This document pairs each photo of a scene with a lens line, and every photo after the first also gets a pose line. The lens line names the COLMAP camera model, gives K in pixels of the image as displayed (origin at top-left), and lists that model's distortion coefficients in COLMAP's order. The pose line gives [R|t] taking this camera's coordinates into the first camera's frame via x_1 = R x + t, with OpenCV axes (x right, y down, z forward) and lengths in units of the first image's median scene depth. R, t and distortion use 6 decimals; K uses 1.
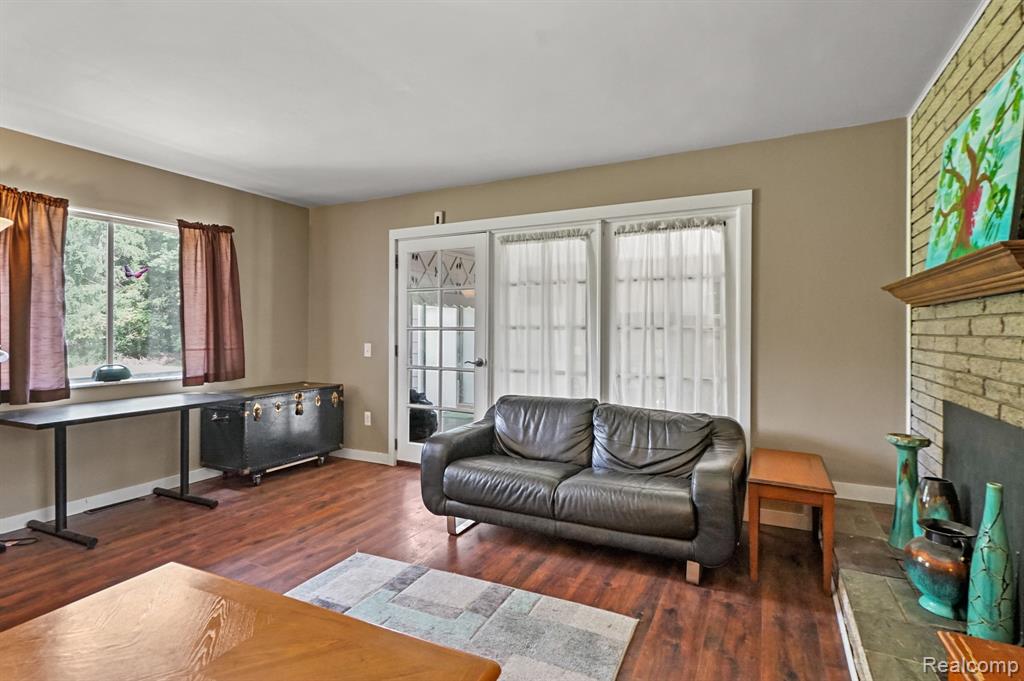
lens RADIAL K [[511.3, 0, 512.0], [0, 511.3, 340.5], [0, 0, 1]] dist [0.001701, 0.001175]
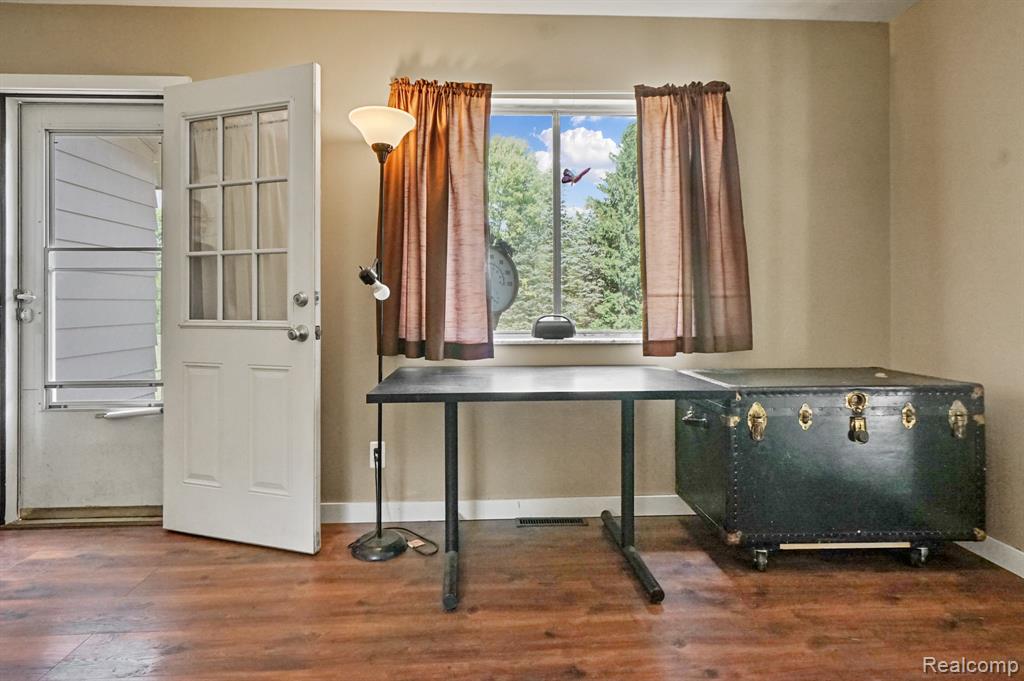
lens RADIAL K [[501.5, 0, 509.4], [0, 501.5, 295.8], [0, 0, 1]] dist [0.001438, 0.000300]
pose [[0.486493, -0.015159, -0.873553, -0.213937], [-0.014874, 0.999561, -0.025630, 0.039371], [0.873558, 0.025462, 0.486054, 0.620378]]
